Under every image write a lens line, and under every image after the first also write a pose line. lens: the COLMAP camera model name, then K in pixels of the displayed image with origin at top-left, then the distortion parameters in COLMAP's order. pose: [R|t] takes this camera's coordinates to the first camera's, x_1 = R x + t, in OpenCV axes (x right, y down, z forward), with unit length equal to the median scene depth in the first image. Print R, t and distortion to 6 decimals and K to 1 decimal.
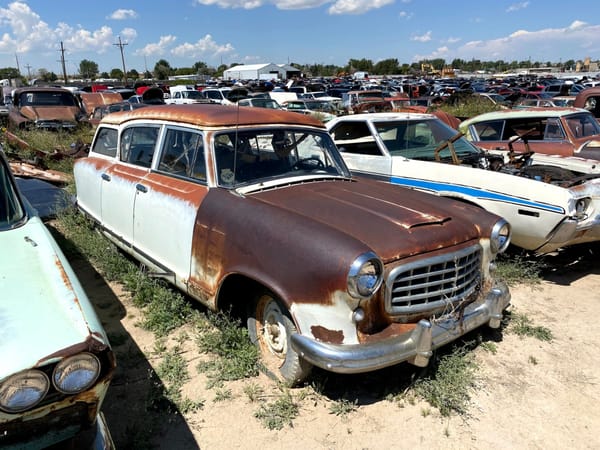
lens RADIAL K [[504.0, 0, 299.9], [0, 504.0, 226.4], [0, 0, 1]] dist [0.031775, -0.030946]
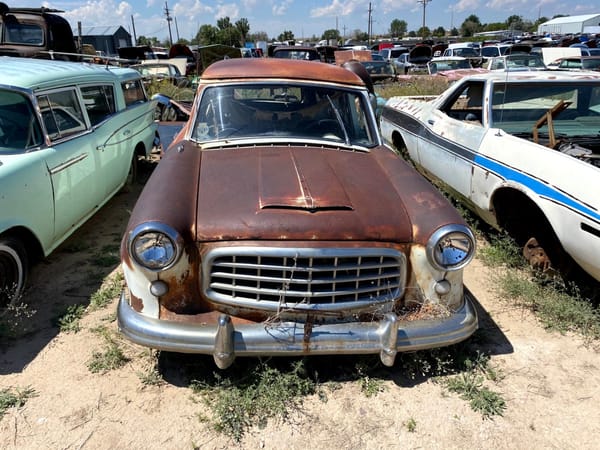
lens RADIAL K [[504.0, 0, 300.4], [0, 504.0, 223.5], [0, 0, 1]] dist [0.031775, -0.030946]
pose [[0.798010, 0.190058, -0.571889, 0.504323], [-0.150810, 0.981753, 0.115831, -0.052132], [0.583469, -0.006188, 0.812112, 0.246788]]
